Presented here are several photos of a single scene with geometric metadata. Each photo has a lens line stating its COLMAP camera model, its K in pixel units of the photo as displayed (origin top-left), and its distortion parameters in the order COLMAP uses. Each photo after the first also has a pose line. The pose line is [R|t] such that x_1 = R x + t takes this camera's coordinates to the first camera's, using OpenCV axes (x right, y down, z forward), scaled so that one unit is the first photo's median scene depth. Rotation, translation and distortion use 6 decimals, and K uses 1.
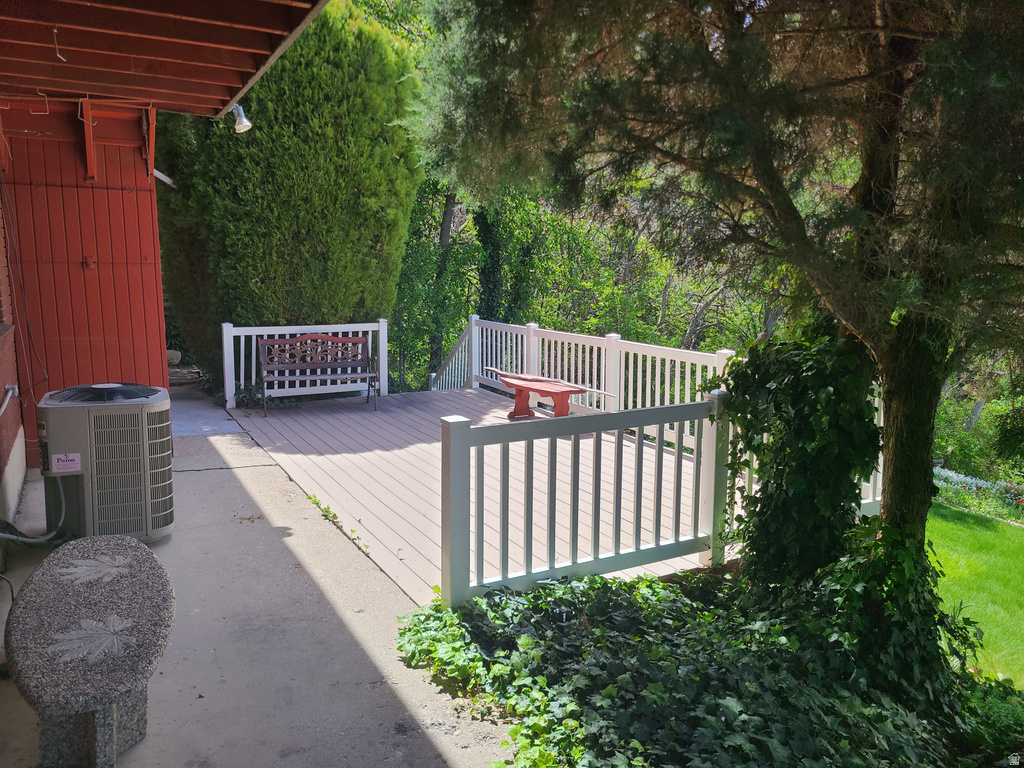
lens RADIAL K [[768.3, 0, 503.7], [0, 768.3, 383.0], [0, 0, 1]] dist [0.053399, -0.025762]
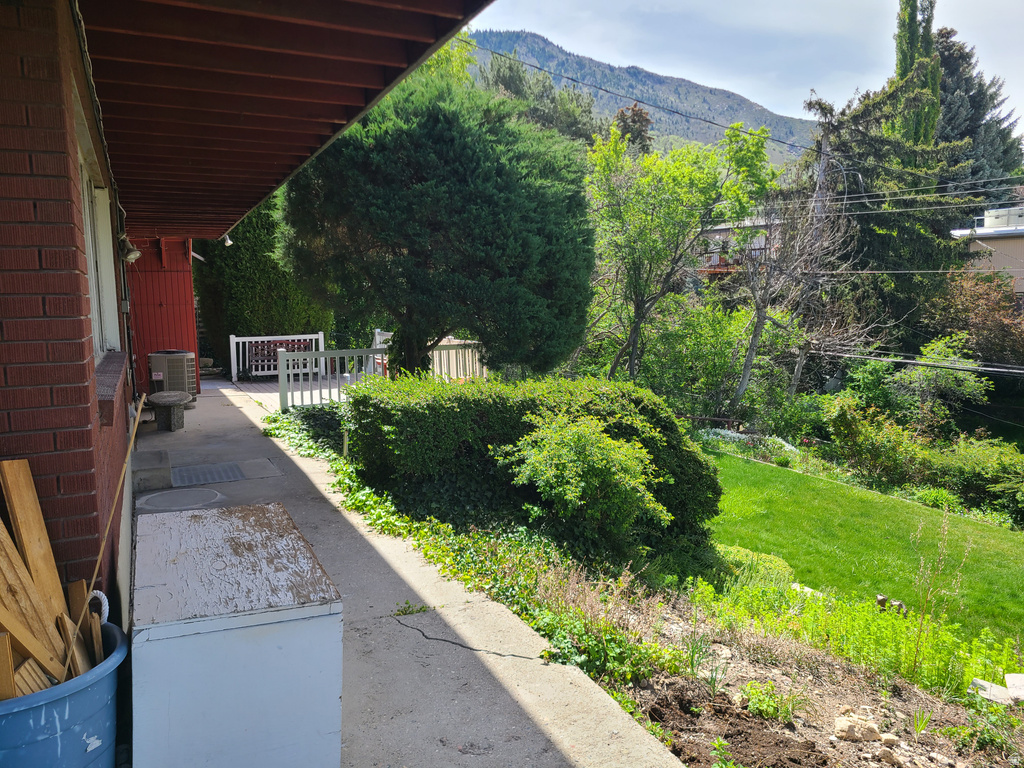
lens RADIAL K [[768.3, 0, 514.0], [0, 768.3, 381.0], [0, 0, 1]] dist [0.053399, -0.025762]
pose [[0.998709, -0.022536, -0.045523, 0.395731], [0.020457, 0.998749, -0.045627, 0.129897], [0.046494, 0.044636, 0.997921, -0.808531]]
